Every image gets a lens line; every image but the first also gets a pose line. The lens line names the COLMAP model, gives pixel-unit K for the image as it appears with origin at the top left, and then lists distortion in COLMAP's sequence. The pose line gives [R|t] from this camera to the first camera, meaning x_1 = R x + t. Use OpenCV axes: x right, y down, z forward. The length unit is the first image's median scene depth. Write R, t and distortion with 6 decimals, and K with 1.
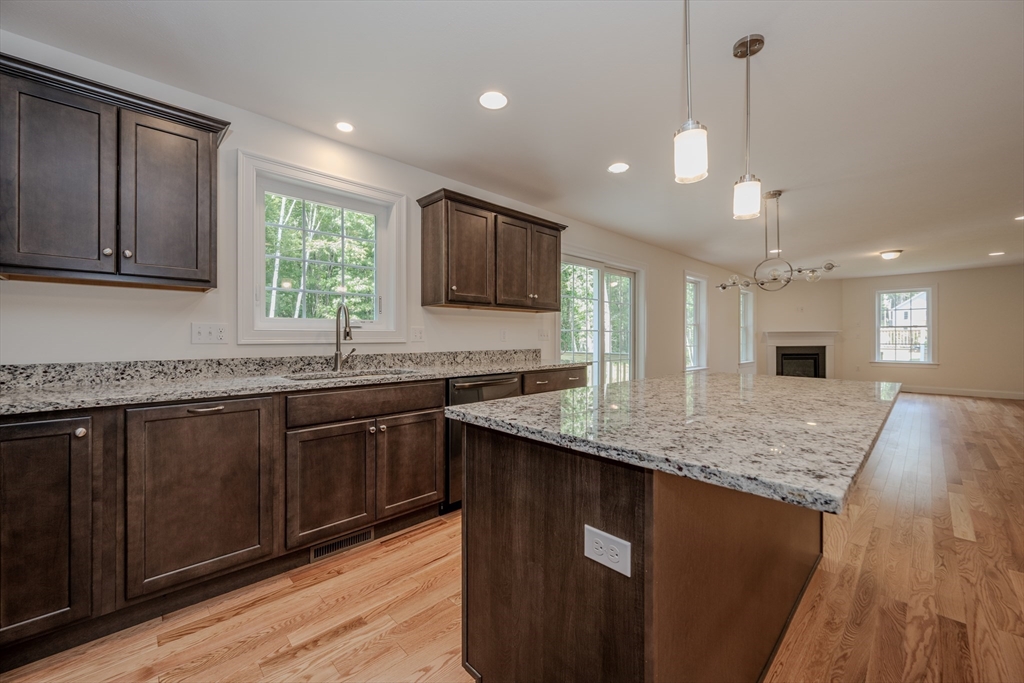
lens RADIAL K [[402.9, 0, 512.1], [0, 402.9, 336.1], [0, 0, 1]] dist [-0.000329, 0.000433]
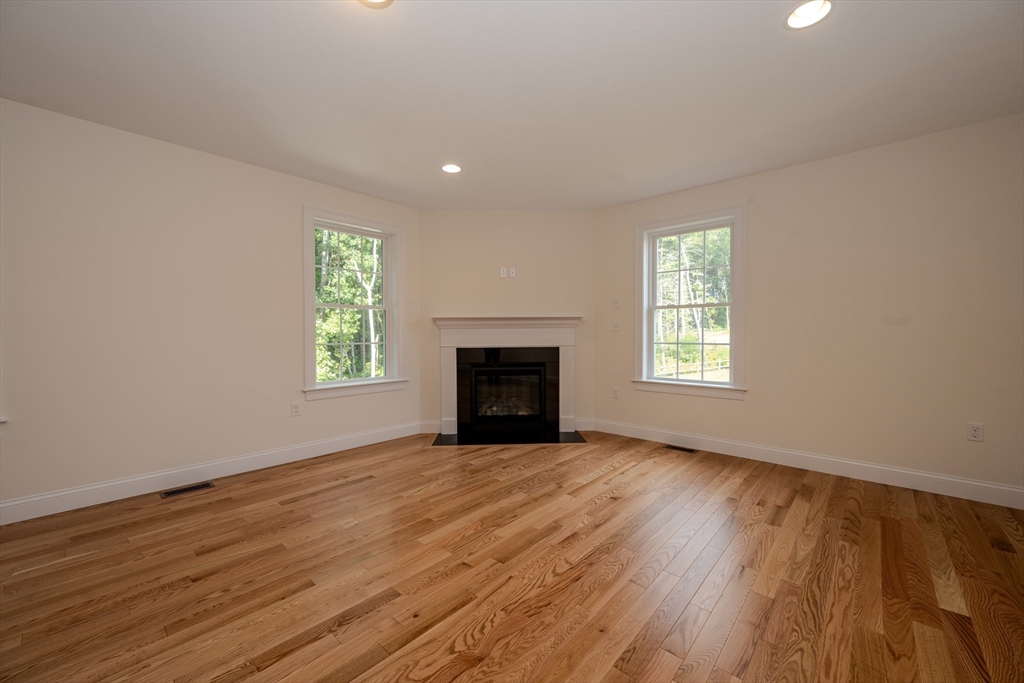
lens RADIAL K [[402.9, 0, 519.5], [0, 402.9, 339.8], [0, 0, 1]] dist [-0.000329, 0.000433]
pose [[0.996514, -0.001126, 0.083416, 1.934923], [-0.000562, 0.999795, 0.020218, 0.016671], [-0.083422, -0.020194, 0.996310, 1.453928]]
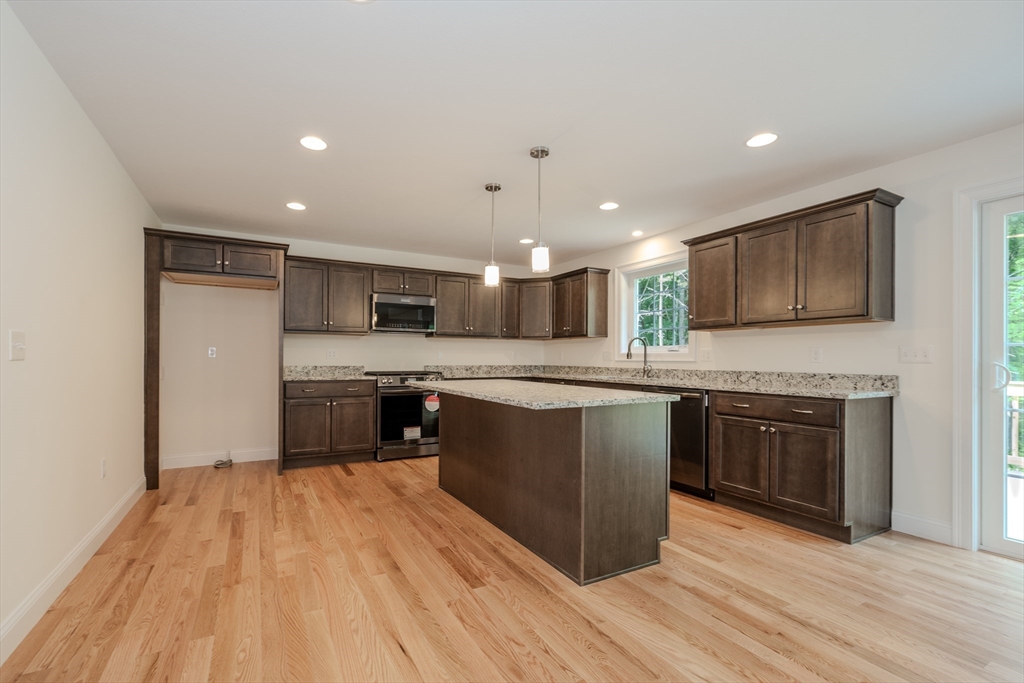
lens RADIAL K [[431.7, 0, 479.7], [0, 431.7, 359.0], [0, 0, 1]] dist [-0.001612, -0.000117]
pose [[-0.289747, 0.000614, -0.957103, 1.170854], [-0.002866, 0.999995, 0.001510, 0.007286], [0.957099, 0.003181, -0.289743, 0.690206]]
